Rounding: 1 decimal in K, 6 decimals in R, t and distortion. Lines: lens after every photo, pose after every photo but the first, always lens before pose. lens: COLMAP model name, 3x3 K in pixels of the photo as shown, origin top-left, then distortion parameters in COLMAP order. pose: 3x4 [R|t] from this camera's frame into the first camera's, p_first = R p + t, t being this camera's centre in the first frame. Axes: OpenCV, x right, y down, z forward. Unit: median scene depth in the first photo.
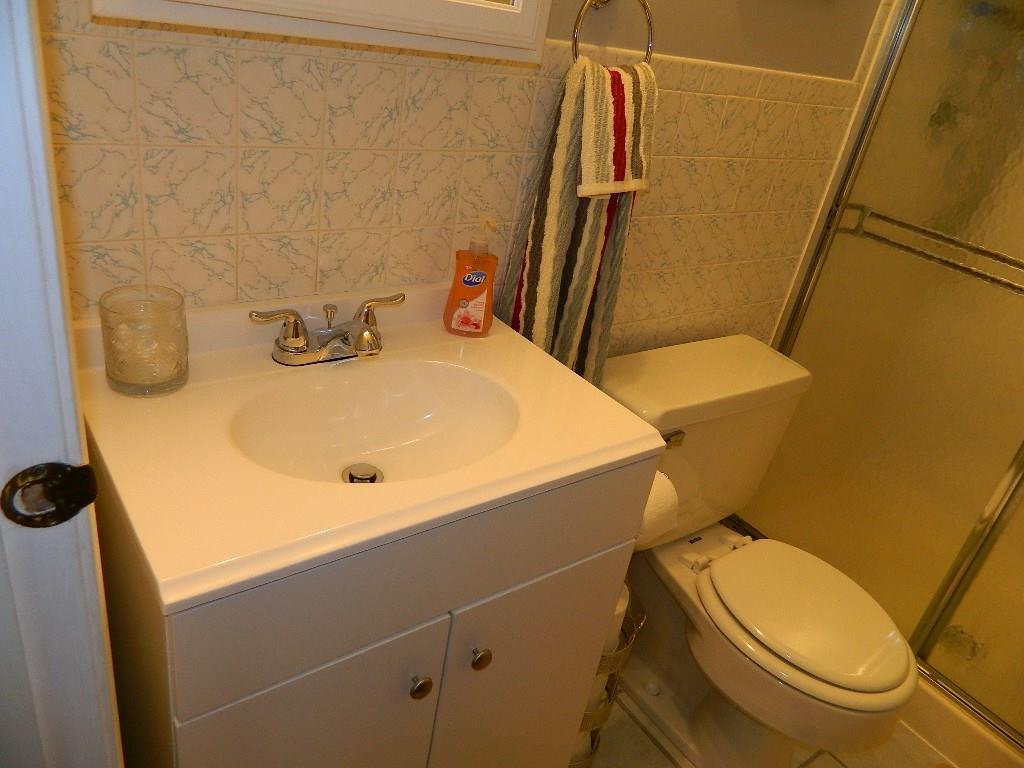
lens RADIAL K [[763.3, 0, 509.5], [0, 763.3, 379.8], [0, 0, 1]] dist [0.009696, -0.004492]
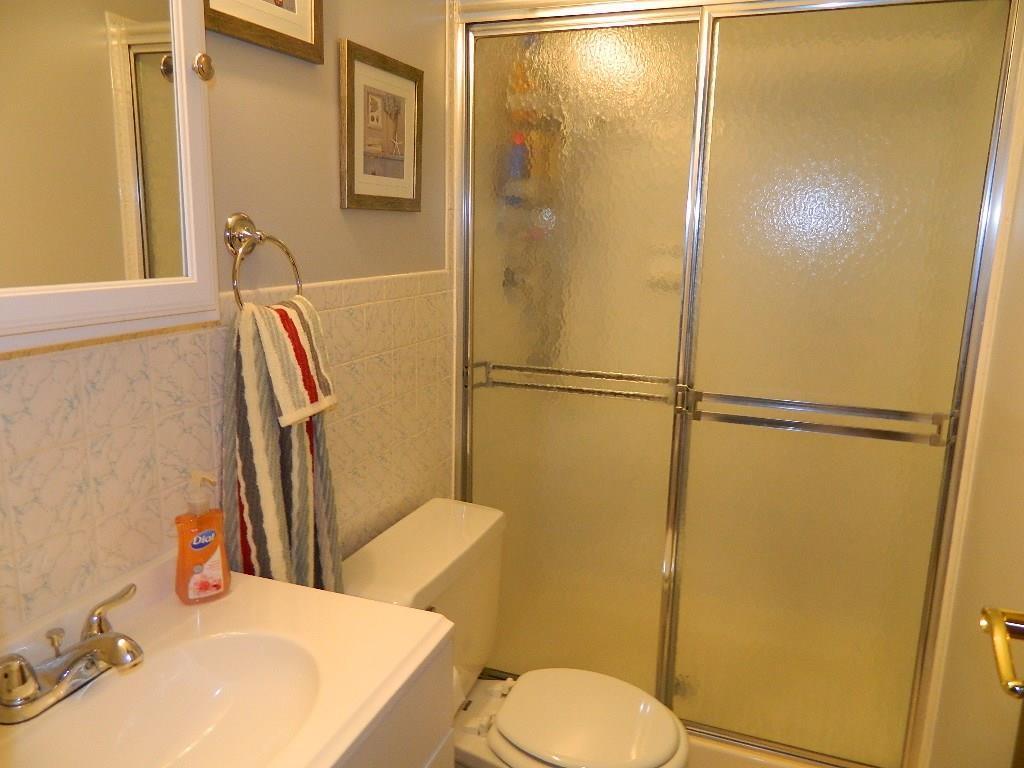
lens RADIAL K [[763.3, 0, 508.1], [0, 763.3, 380.8], [0, 0, 1]] dist [0.009696, -0.004492]
pose [[0.831016, -0.255125, 0.494292, -0.145024], [0.359999, 0.924092, -0.128277, -0.054741], [-0.424044, 0.284545, 0.859779, -0.029301]]
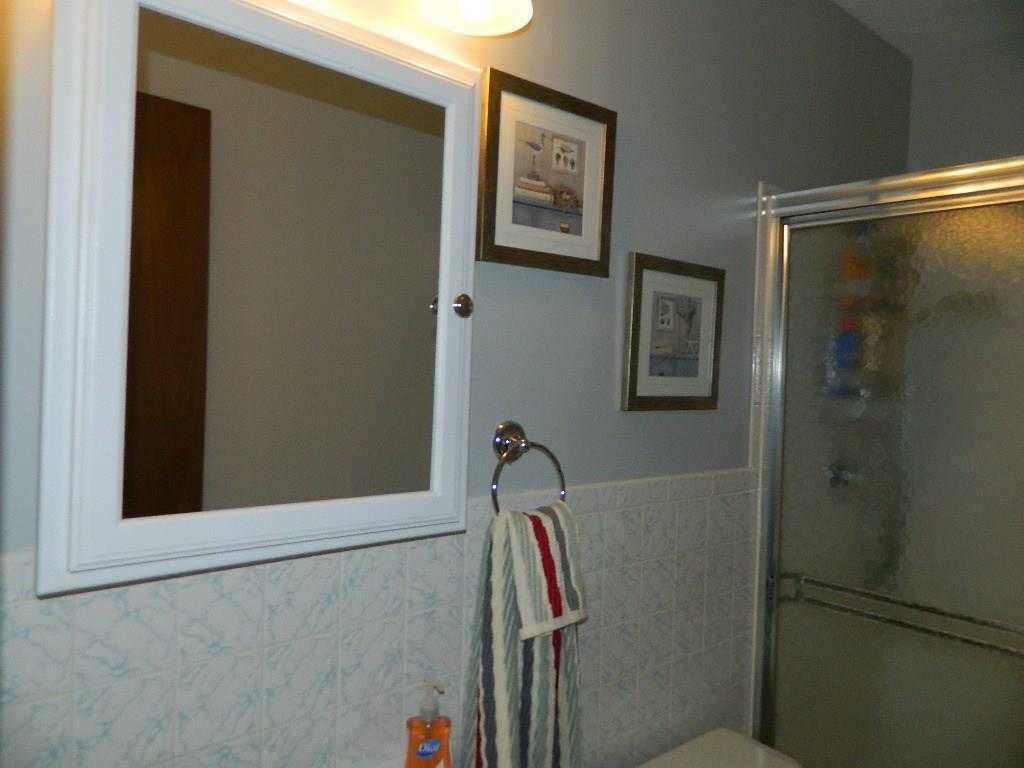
lens RADIAL K [[763.3, 0, 502.0], [0, 763.3, 380.5], [0, 0, 1]] dist [0.009696, -0.004492]
pose [[0.986811, -0.136358, 0.087243, 0.022232], [0.160931, 0.884607, -0.437690, -0.102286], [-0.017494, 0.445957, 0.894883, -0.053792]]
